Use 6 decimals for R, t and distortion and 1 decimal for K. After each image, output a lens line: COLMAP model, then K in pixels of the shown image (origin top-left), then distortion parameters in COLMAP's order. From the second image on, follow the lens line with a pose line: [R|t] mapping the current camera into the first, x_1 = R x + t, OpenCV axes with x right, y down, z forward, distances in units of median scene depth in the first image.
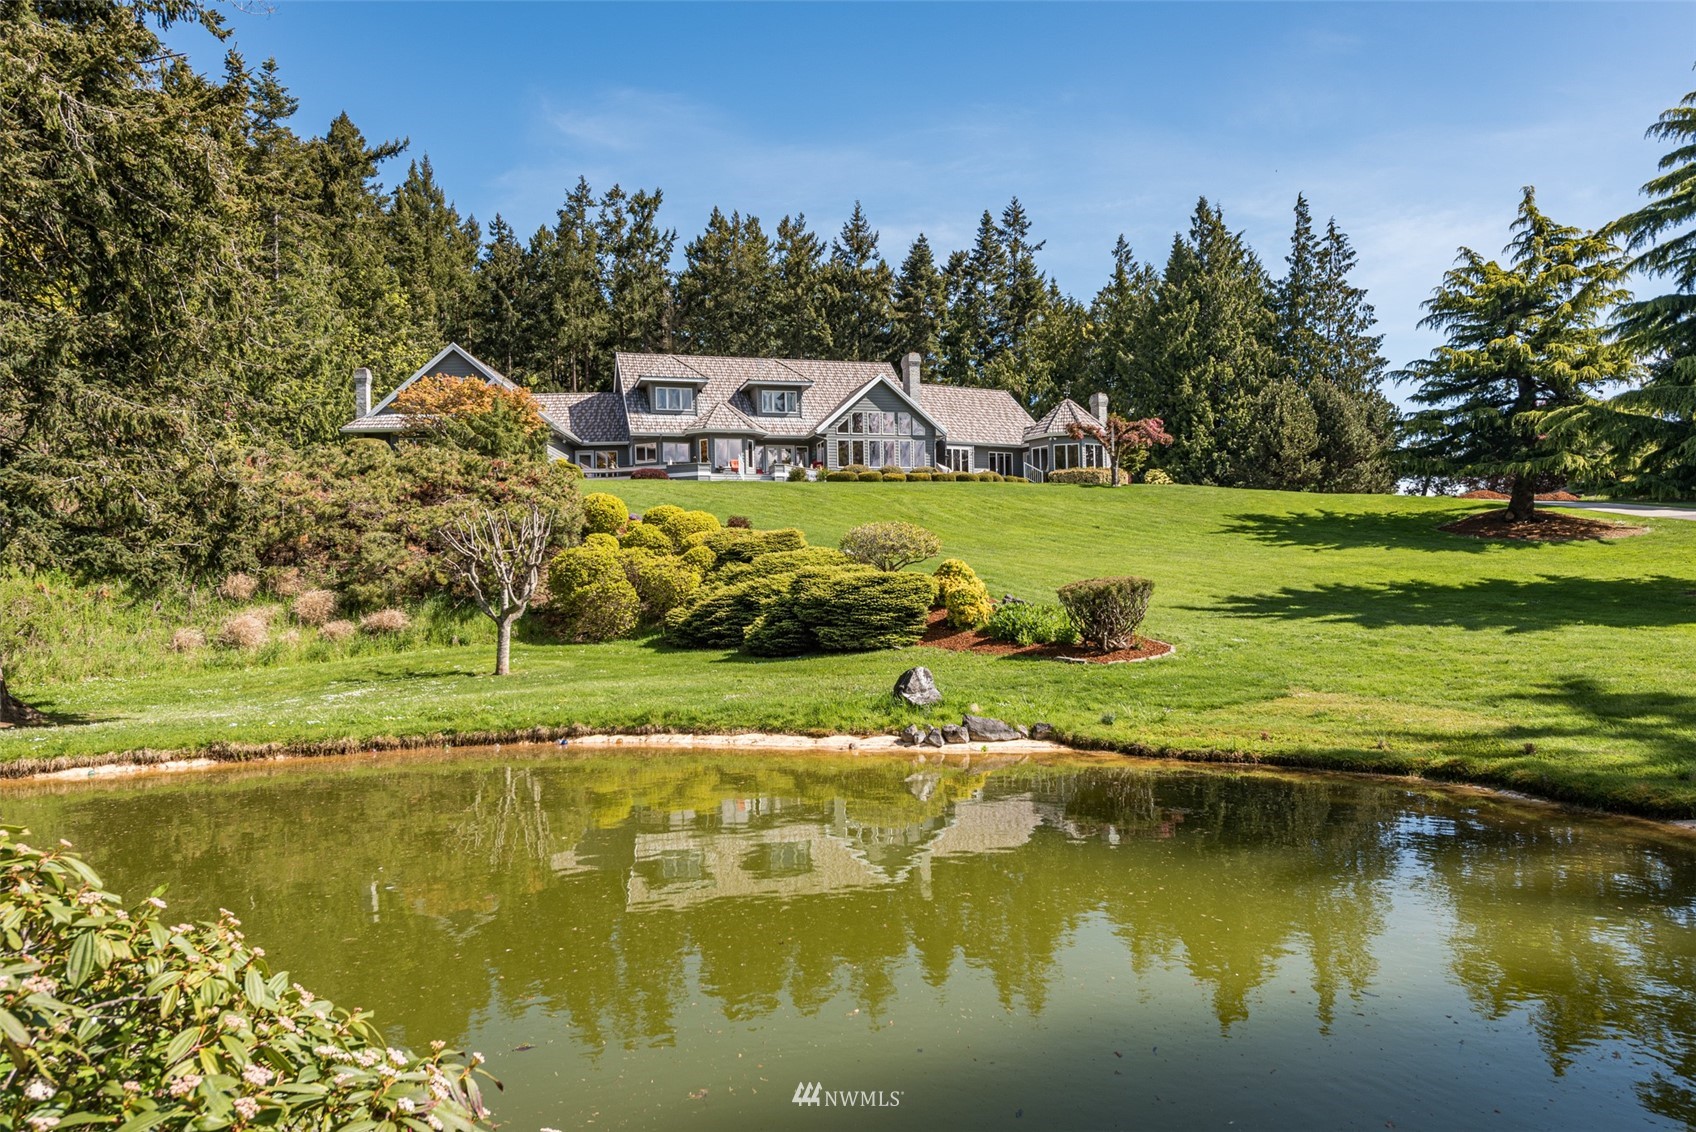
lens RADIAL K [[1136.7, 0, 845.7], [0, 1136.7, 573.8], [0, 0, 1]] dist [0.017875, -0.003286]
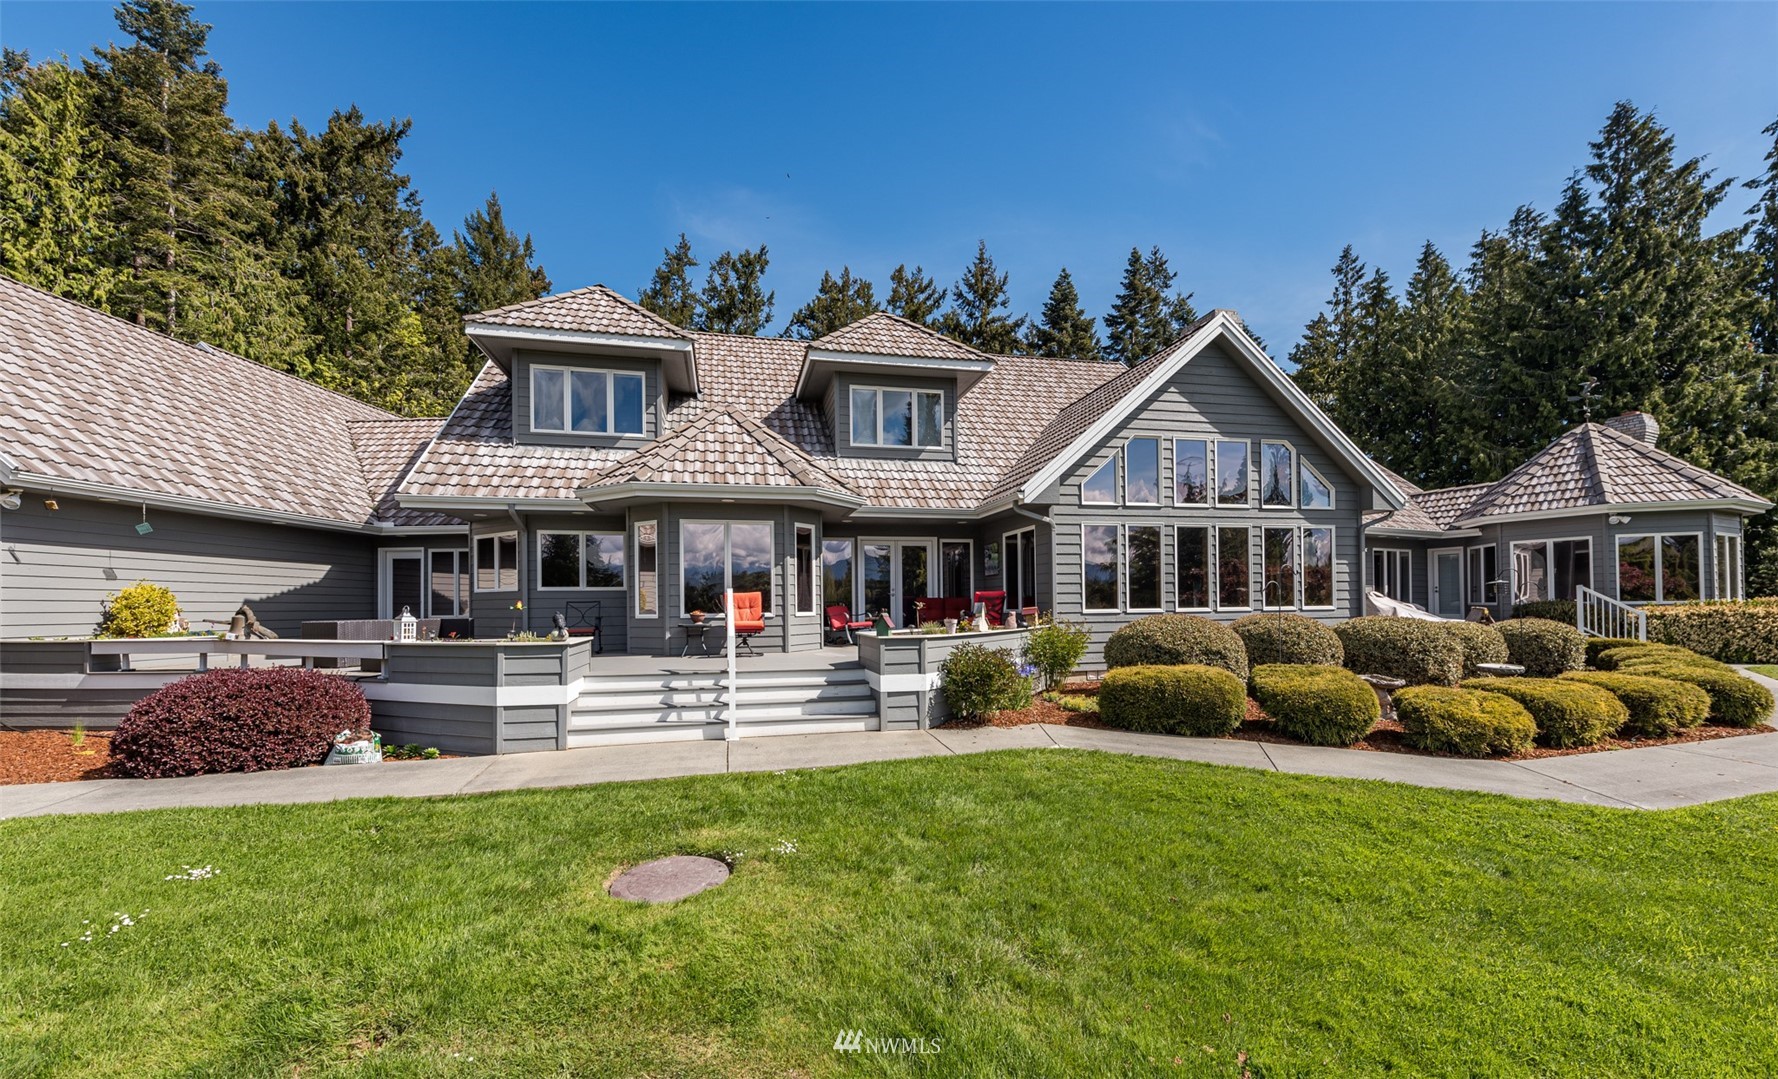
lens RADIAL K [[699.8, 0, 885.6], [0, 699.8, 603.7], [0, 0, 1]] dist [0.003542, 0.000057]
pose [[0.998097, 0.010881, -0.060689, -0.045190], [-0.010345, 0.999905, 0.009153, -0.088940], [0.060783, -0.008508, 0.998115, 0.737024]]
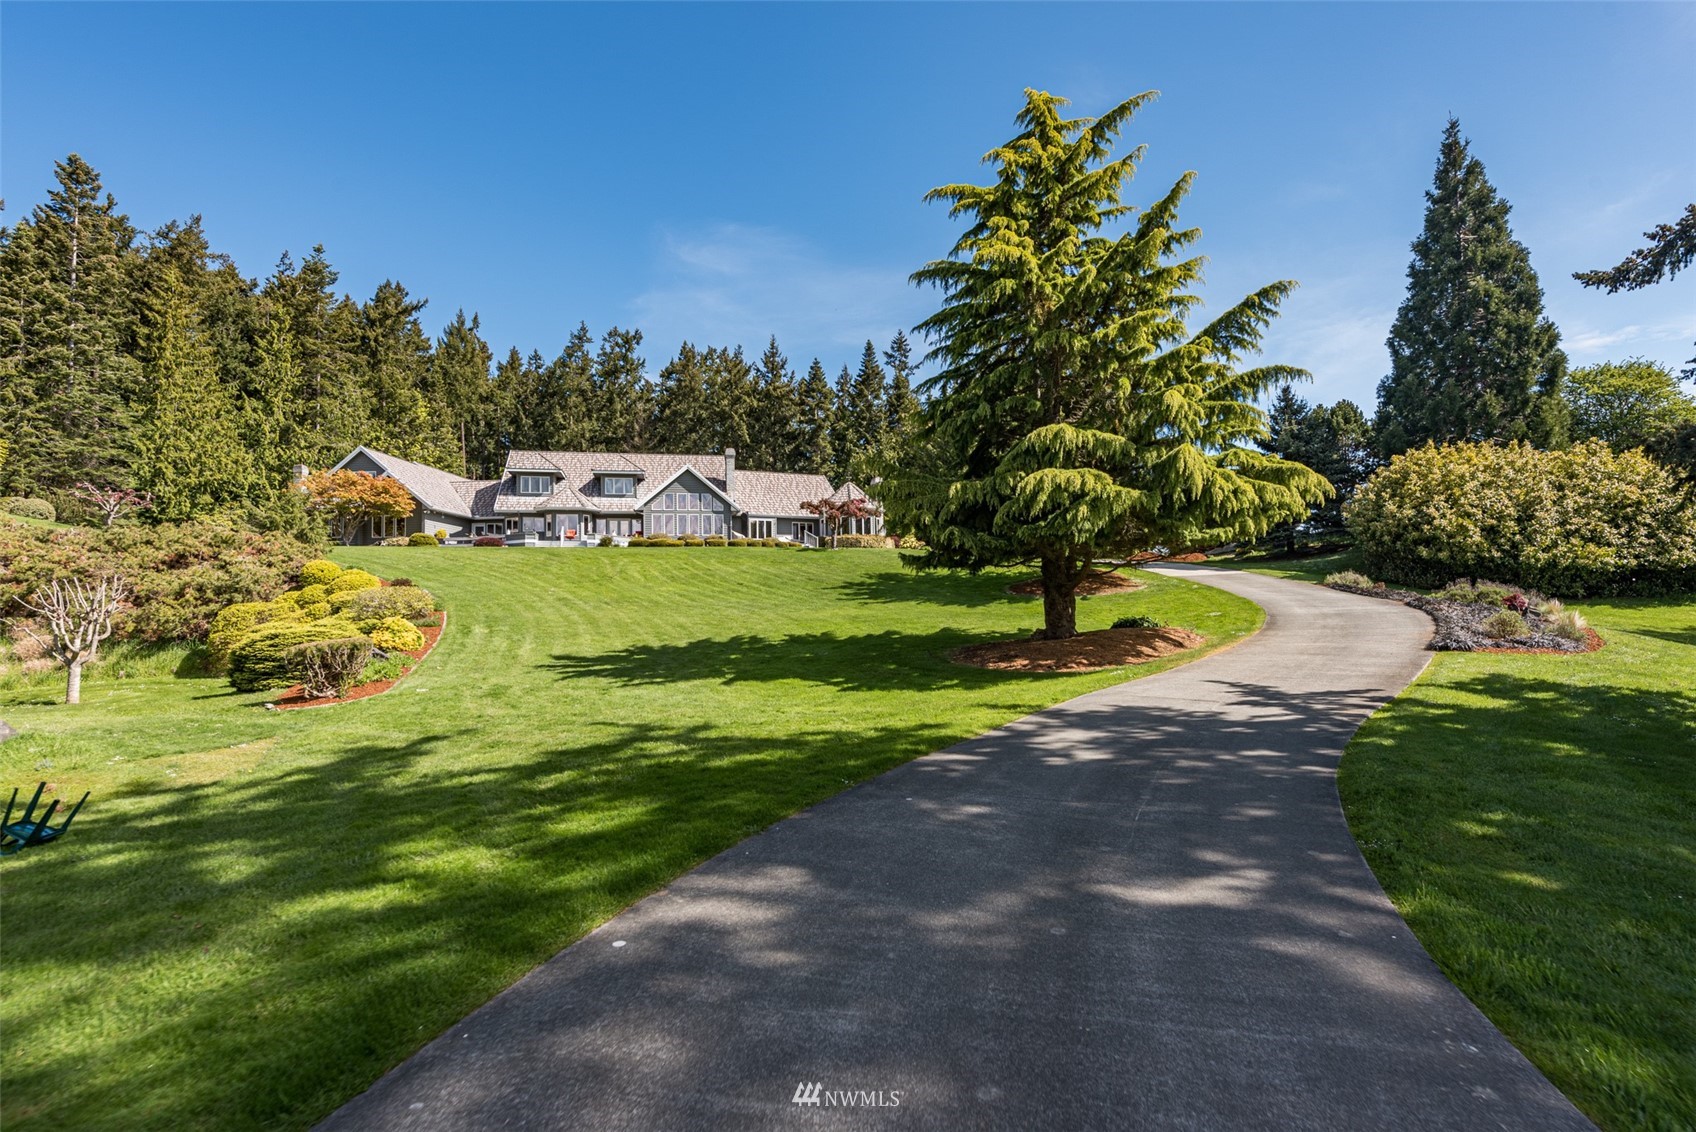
lens RADIAL K [[845.5, 0, 844.5], [0, 845.5, 569.6], [0, 0, 1]] dist [0.003199, 0.000464]
pose [[0.997617, -0.000635, -0.068985, 0.260174], [-0.002421, 0.999020, -0.044202, -0.010011], [0.068946, 0.044264, 0.996638, 0.034420]]
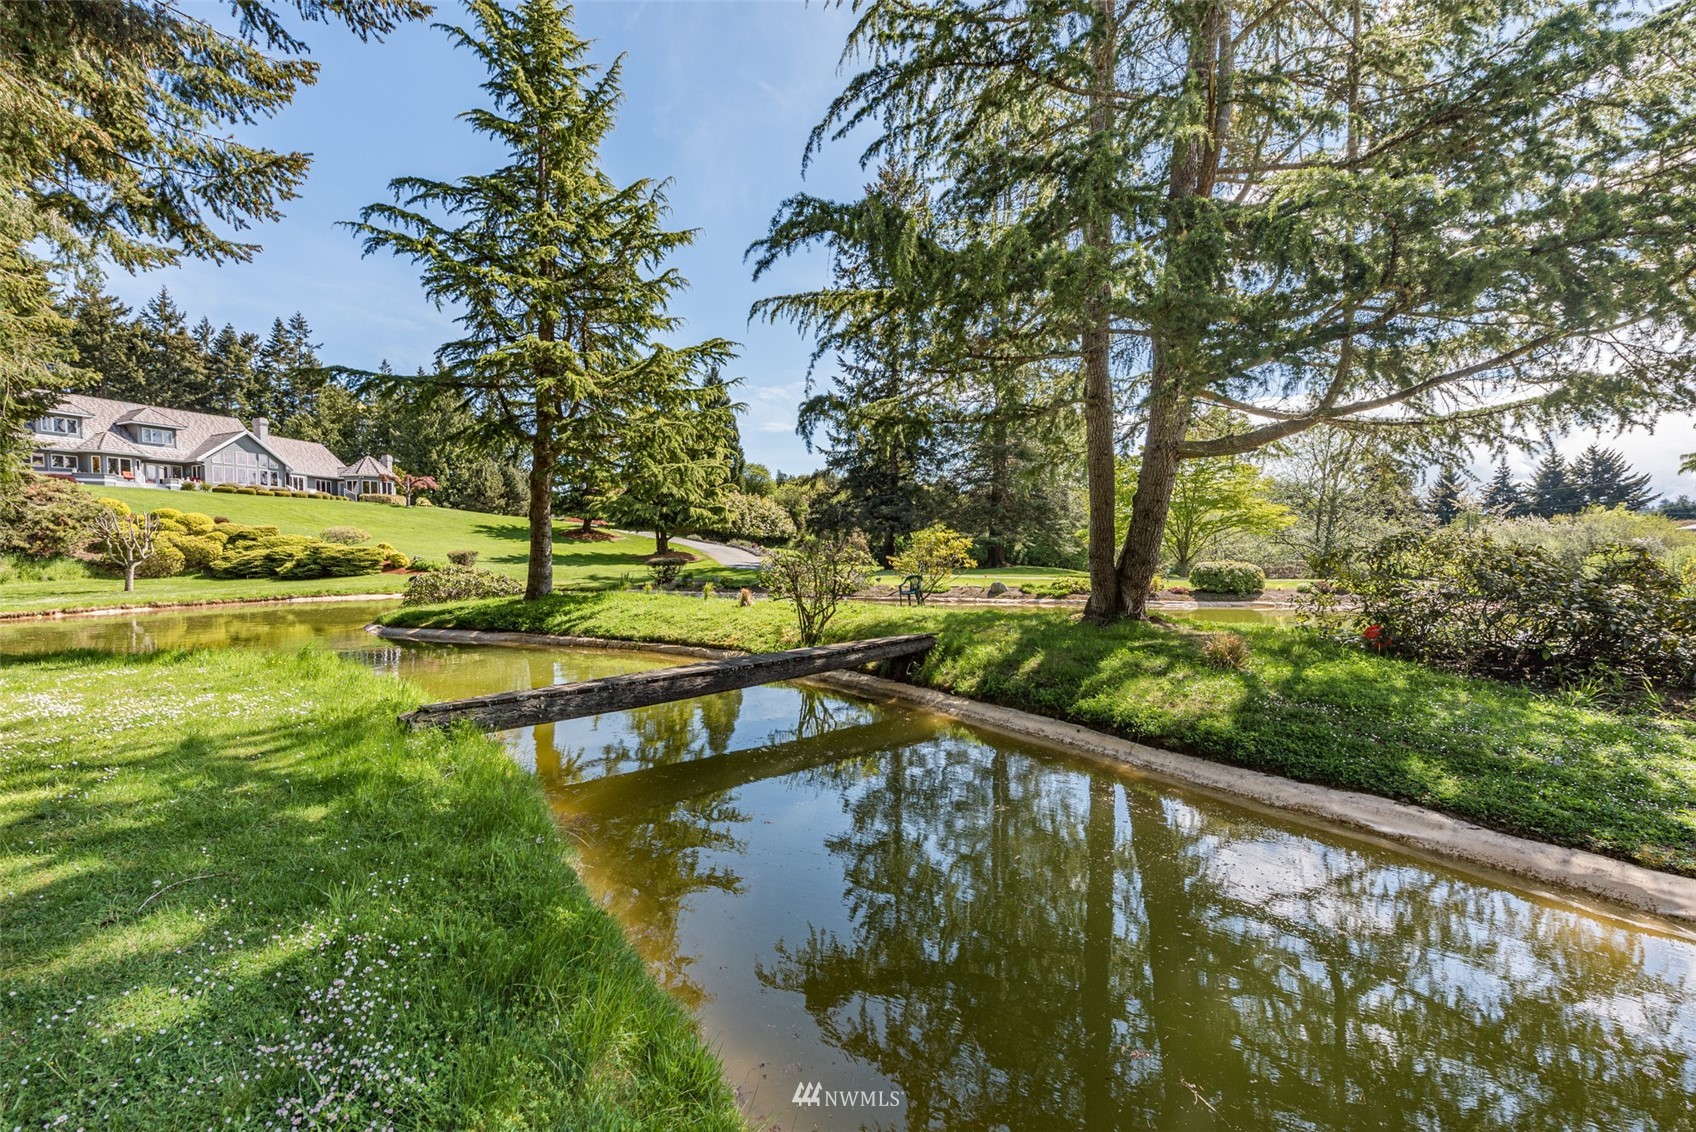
lens RADIAL K [[657.9, 0, 844.8], [0, 657.9, 571.0], [0, 0, 1]] dist [0.001758, 0.000125]
pose [[0.623031, -0.006488, 0.782170, -0.172744], [-0.016118, 0.999647, 0.021131, 0.001732], [-0.782031, -0.025773, 0.622706, -0.313948]]
